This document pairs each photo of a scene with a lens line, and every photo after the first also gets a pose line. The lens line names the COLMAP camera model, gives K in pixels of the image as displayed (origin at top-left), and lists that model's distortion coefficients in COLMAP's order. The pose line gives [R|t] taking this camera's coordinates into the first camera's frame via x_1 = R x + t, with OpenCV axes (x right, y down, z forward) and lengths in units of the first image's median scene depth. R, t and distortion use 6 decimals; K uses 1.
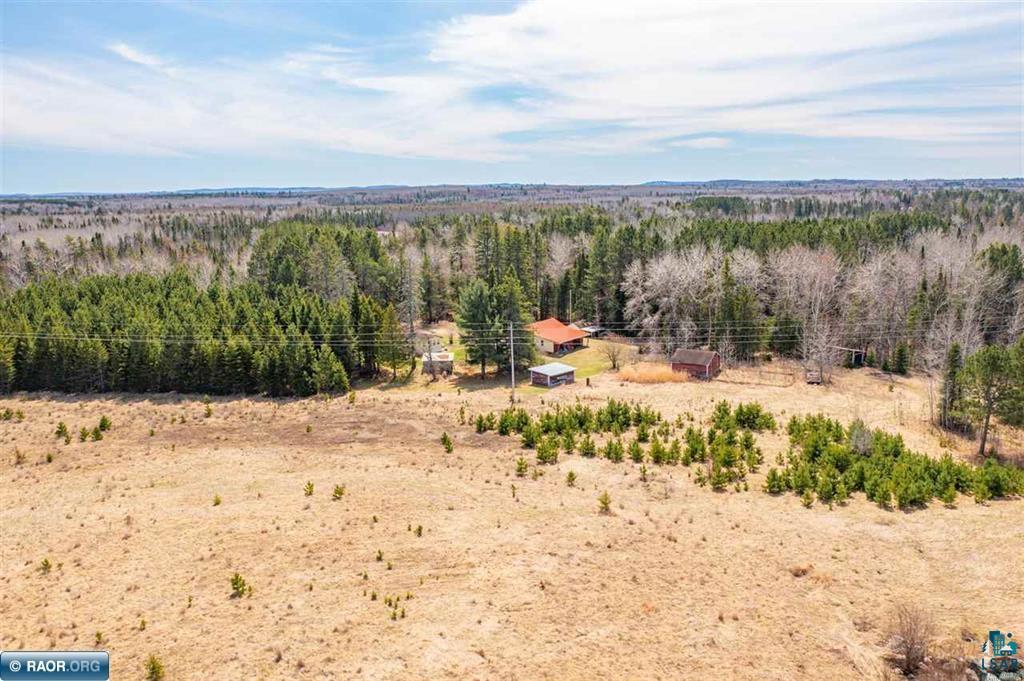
lens RADIAL K [[811.6, 0, 512.0], [0, 811.6, 340.5], [0, 0, 1]] dist [-0.012397, -0.003369]
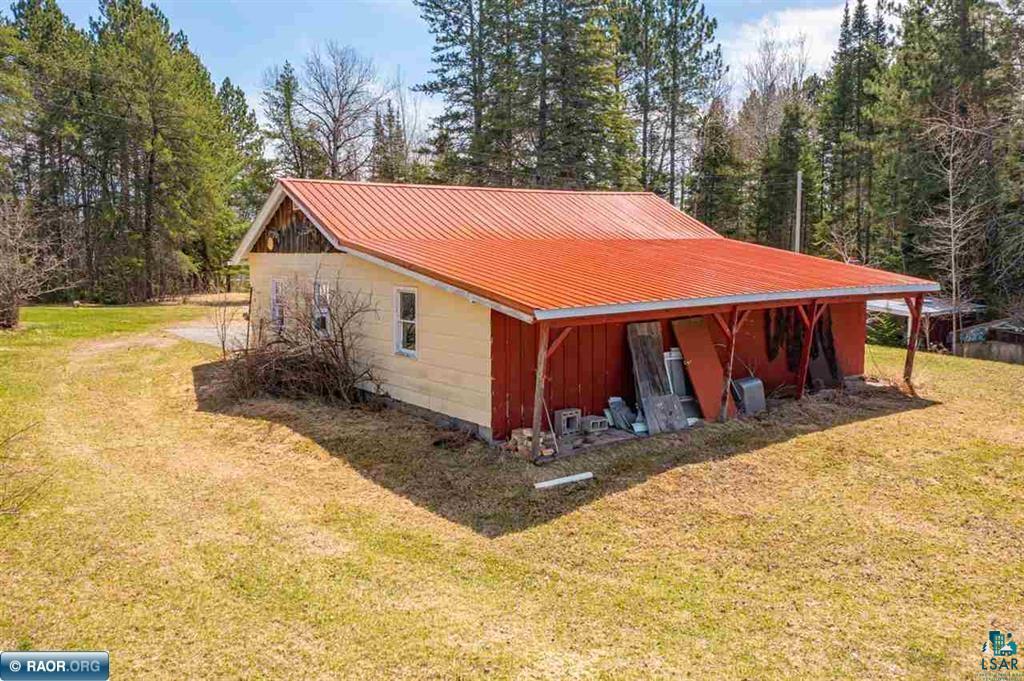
lens RADIAL K [[811.6, 0, 512.0], [0, 811.6, 340.5], [0, 0, 1]] dist [-0.012397, -0.003369]
pose [[0.956870, 0.042476, -0.287396, 0.085614], [-0.061075, 0.996558, -0.056057, 0.011021], [0.284025, 0.071192, 0.956170, 1.032651]]
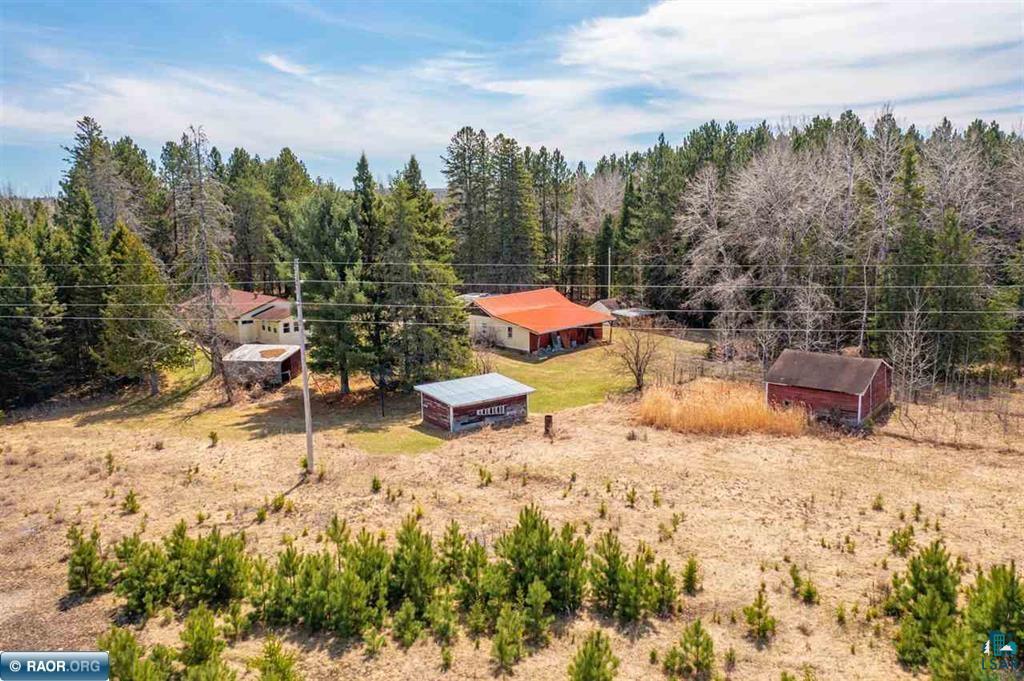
lens RADIAL K [[811.6, 0, 512.0], [0, 811.6, 340.5], [0, 0, 1]] dist [-0.012397, -0.003369]
pose [[0.988205, 0.026269, -0.150870, 0.129011], [-0.026627, 0.999645, -0.000357, 0.009225], [0.150807, 0.004370, 0.988554, 0.569985]]
